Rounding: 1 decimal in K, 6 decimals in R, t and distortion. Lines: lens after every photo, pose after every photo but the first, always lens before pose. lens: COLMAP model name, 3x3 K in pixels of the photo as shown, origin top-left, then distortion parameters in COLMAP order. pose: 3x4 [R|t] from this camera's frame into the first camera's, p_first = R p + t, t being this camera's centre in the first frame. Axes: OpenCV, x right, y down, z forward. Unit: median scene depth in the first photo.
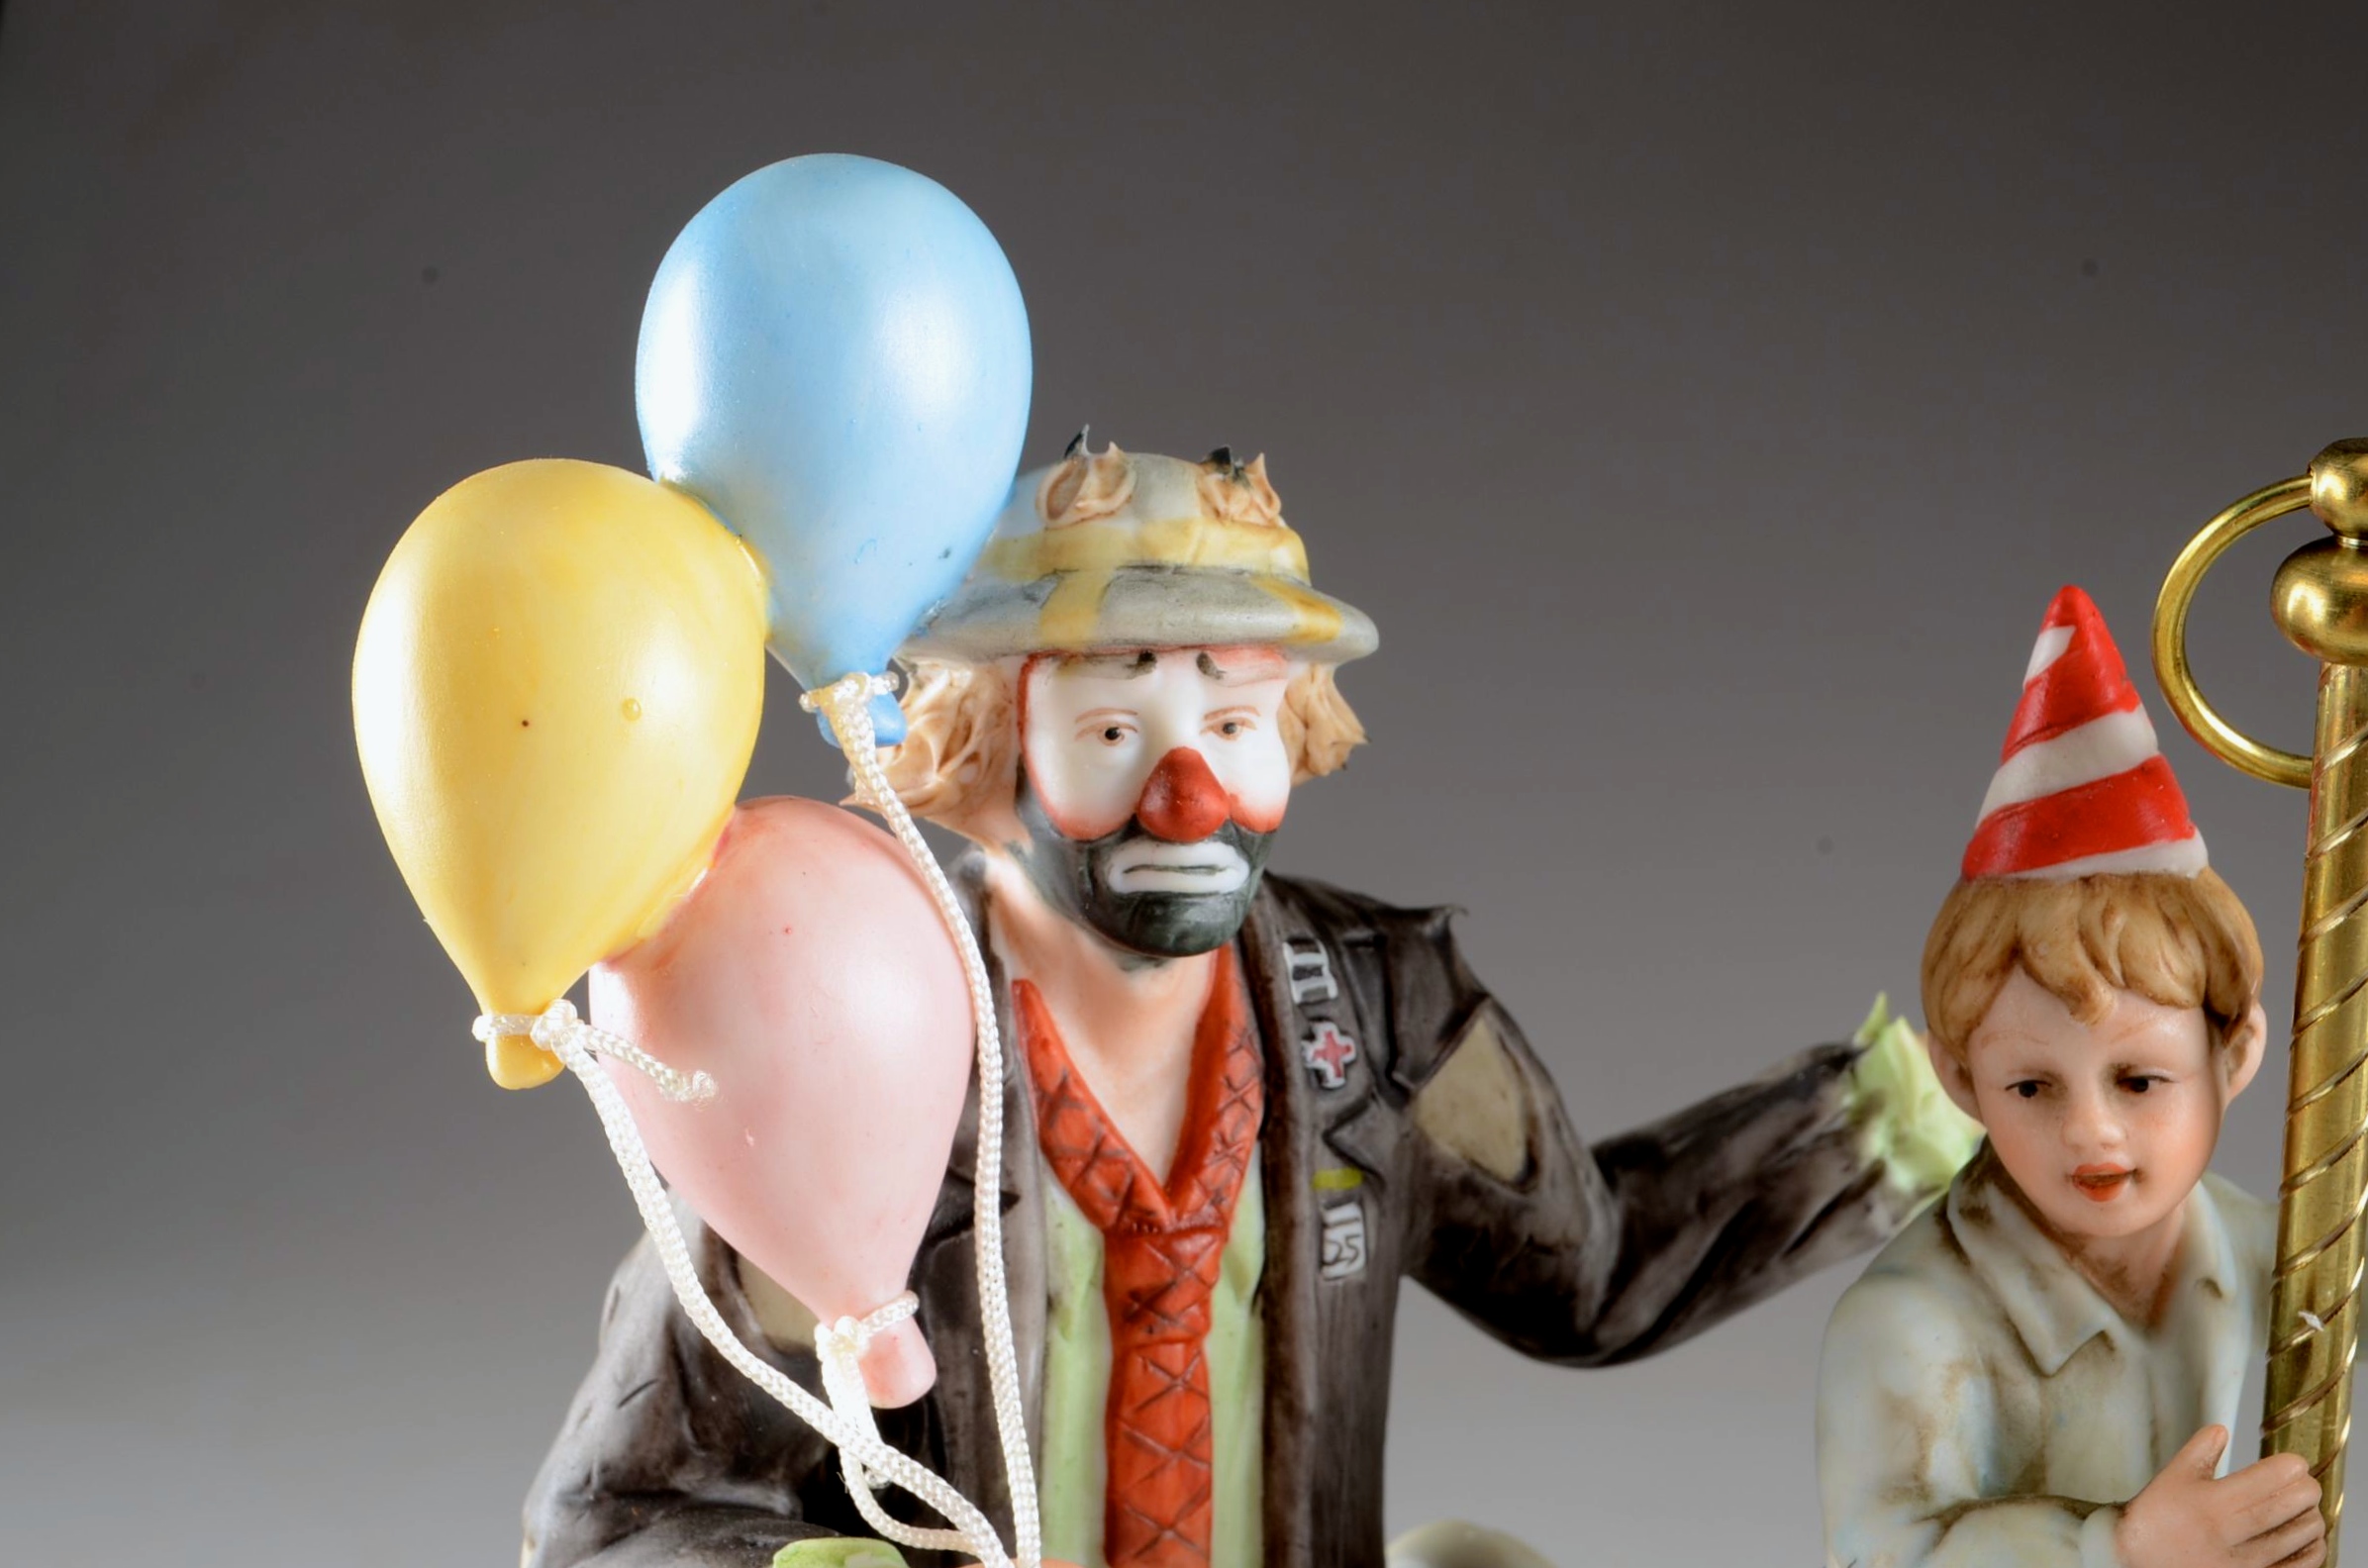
lens RADIAL K [[3570.9, 0, 1251.7], [0, 3570.9, 851.8], [0, 0, 1]] dist [-0.015488, -0.055571]
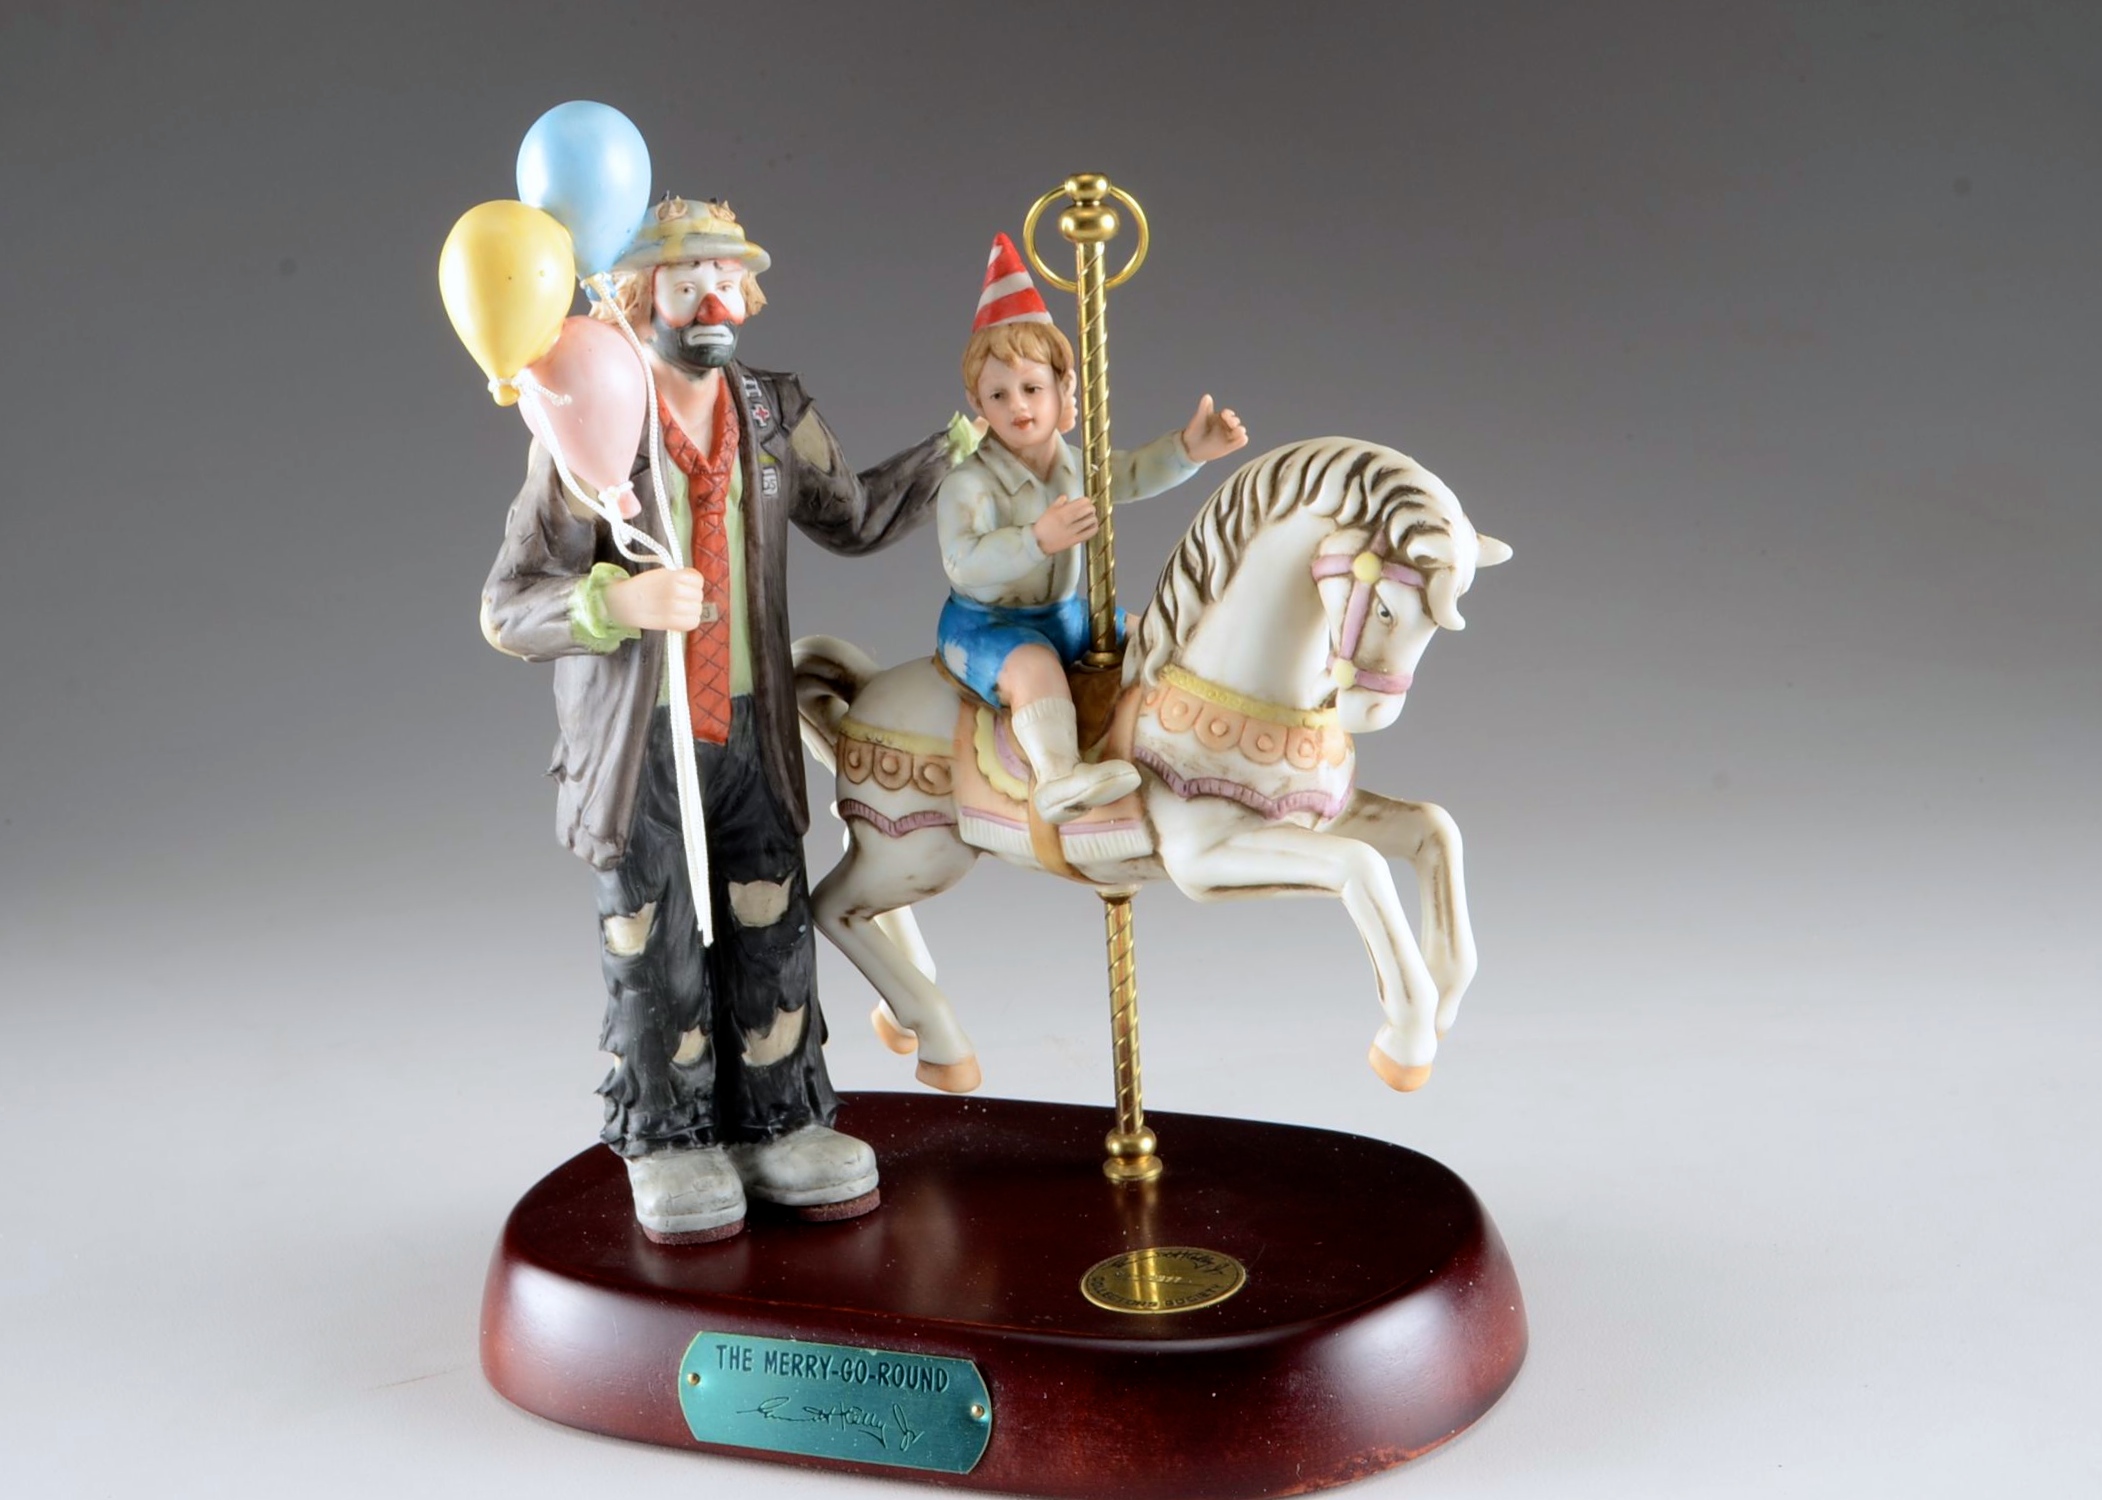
lens RADIAL K [[3154.9, 0, 1051.0], [0, 3154.9, 750.0], [0, 0, 1]] dist [0.000442, -0.033372]
pose [[0.983492, -0.067315, 0.167967, -0.201971], [0.072687, 0.997015, -0.026036, 0.428604], [-0.165713, 0.037815, 0.985449, -1.594317]]
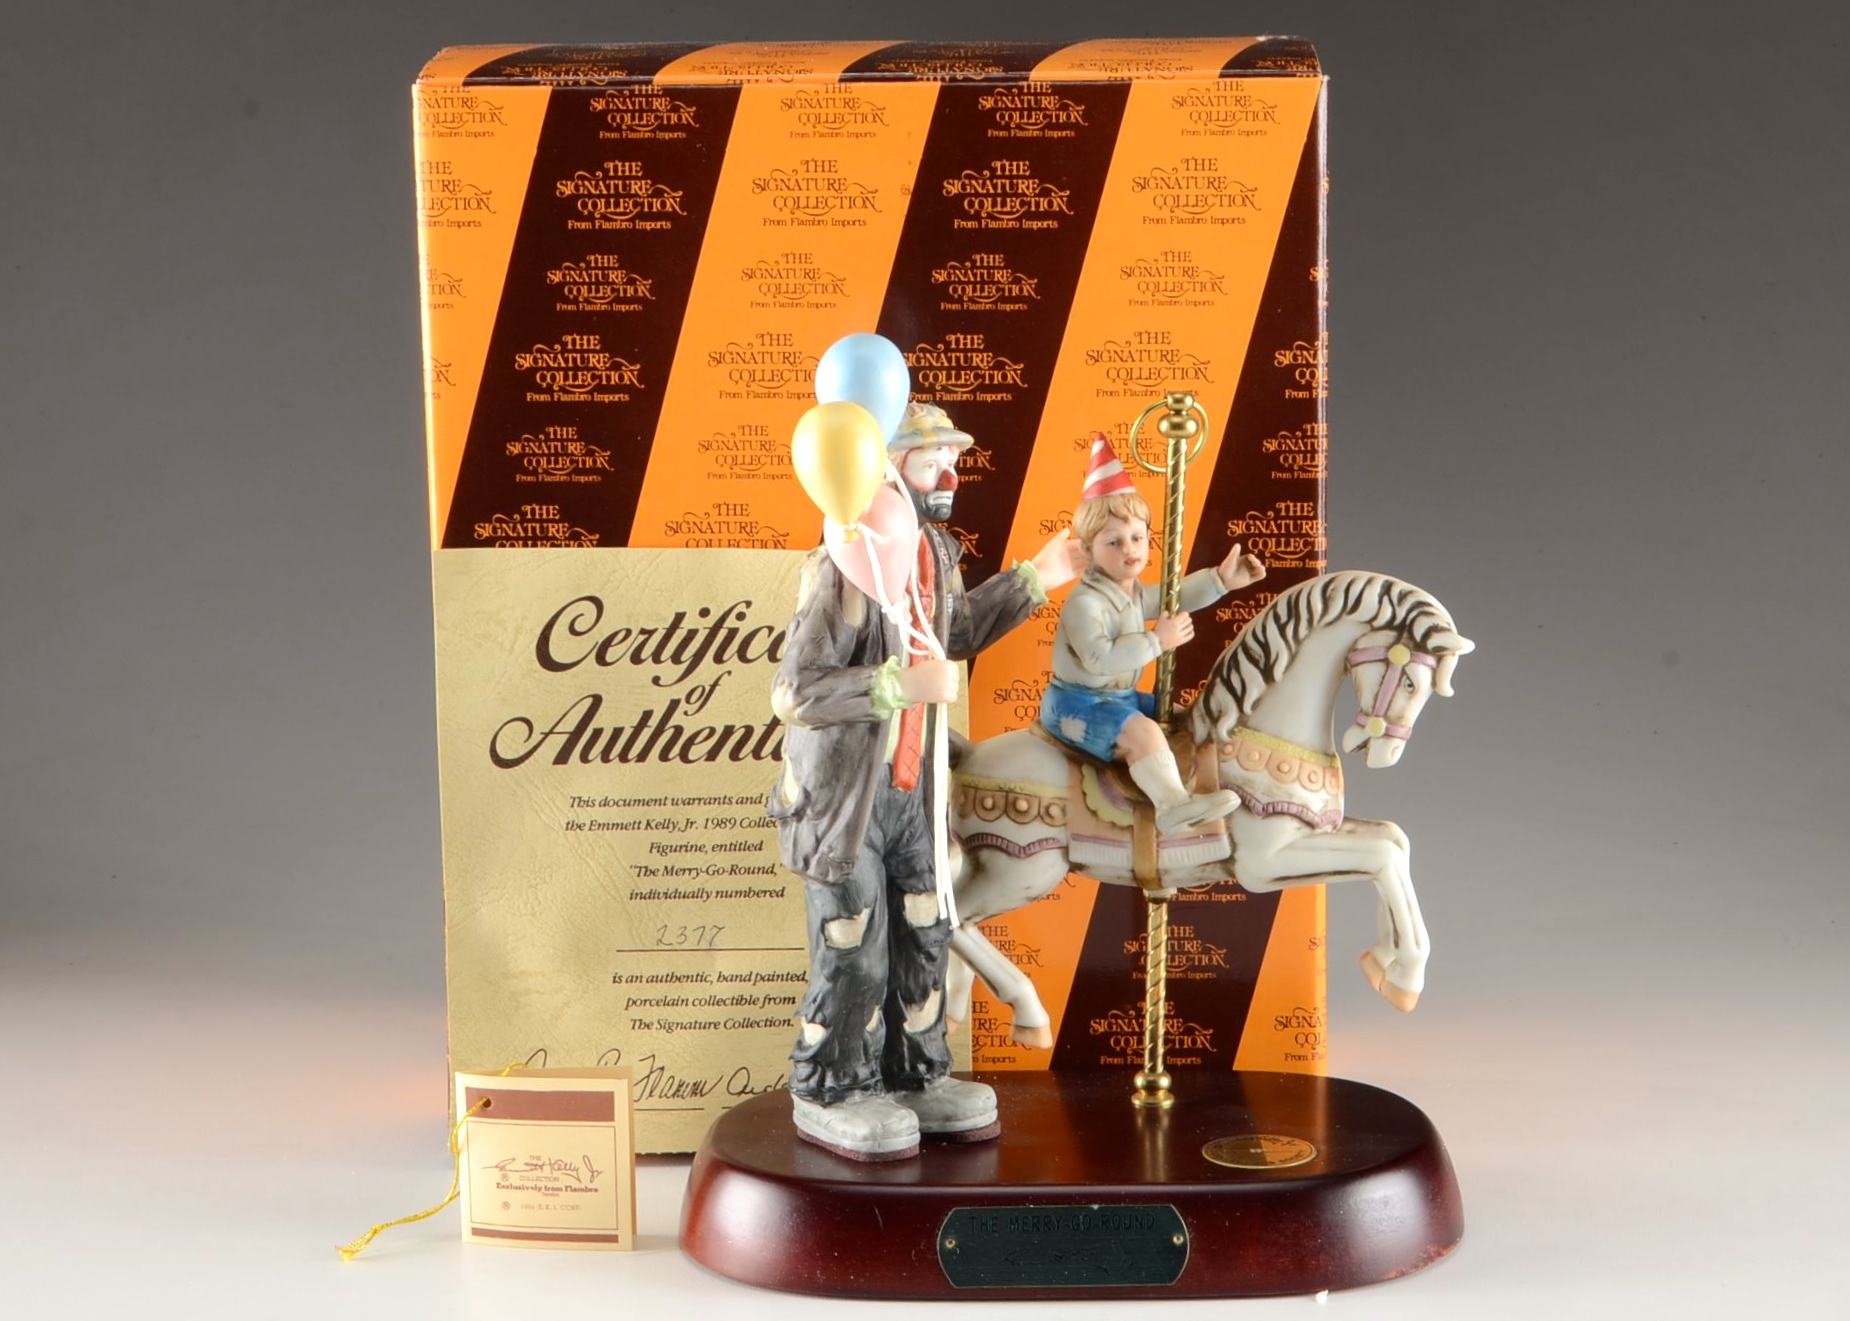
lens RADIAL K [[3414.2, 0, 925.0], [0, 3414.2, 660.5], [0, 0, 1]] dist [0.020114, 0.032709]
pose [[0.859285, -0.051719, 0.508876, -2.063146], [0.115193, 0.988885, -0.094009, 0.560721], [-0.498358, 0.139400, 0.855691, -2.378989]]
